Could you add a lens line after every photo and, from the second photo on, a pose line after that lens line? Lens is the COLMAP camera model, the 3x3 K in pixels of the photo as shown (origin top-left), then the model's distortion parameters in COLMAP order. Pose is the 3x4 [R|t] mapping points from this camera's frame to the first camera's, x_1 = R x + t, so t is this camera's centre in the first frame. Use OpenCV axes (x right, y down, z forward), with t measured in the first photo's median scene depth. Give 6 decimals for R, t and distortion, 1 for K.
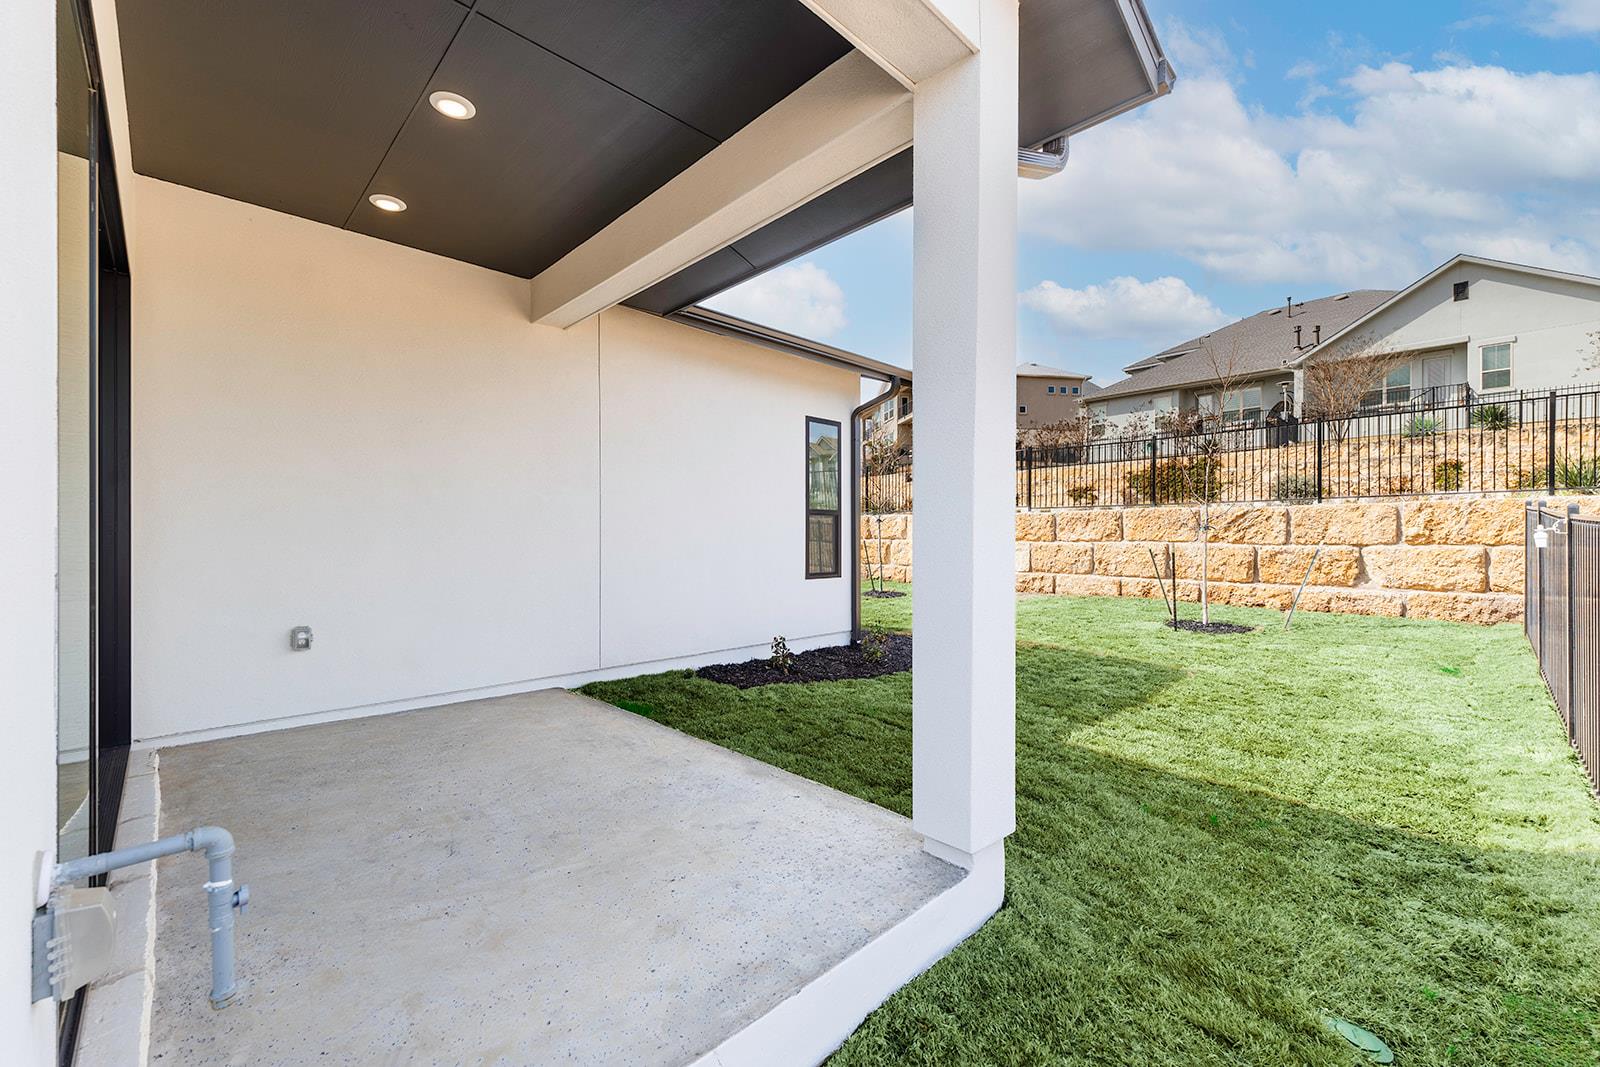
lens RADIAL K [[654.0, 0, 804.3], [0, 654.0, 537.0], [0, 0, 1]] dist [0.008266, -0.000714]
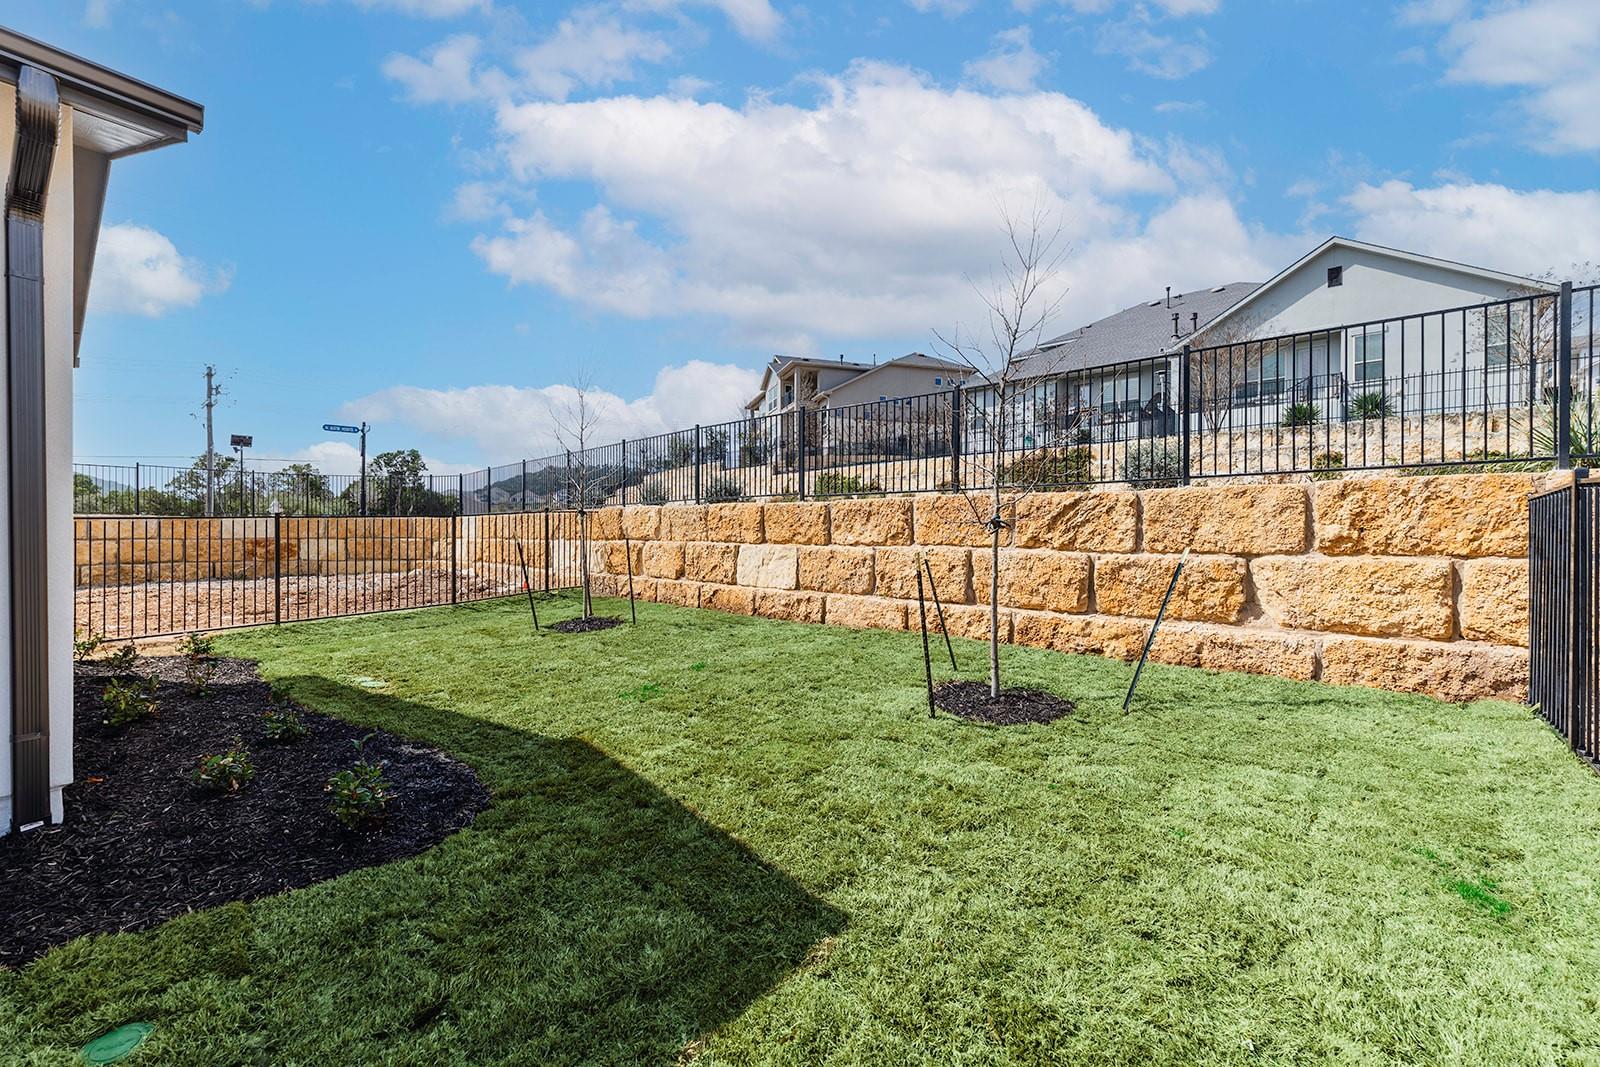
lens RADIAL K [[654.0, 0, 796.0], [0, 654.0, 536.2], [0, 0, 1]] dist [0.008266, -0.000714]
pose [[0.993440, 0.002682, 0.114319, 0.343479], [-0.002812, 0.999996, 0.000974, -0.003388], [-0.114316, -0.001289, 0.993444, 0.422109]]
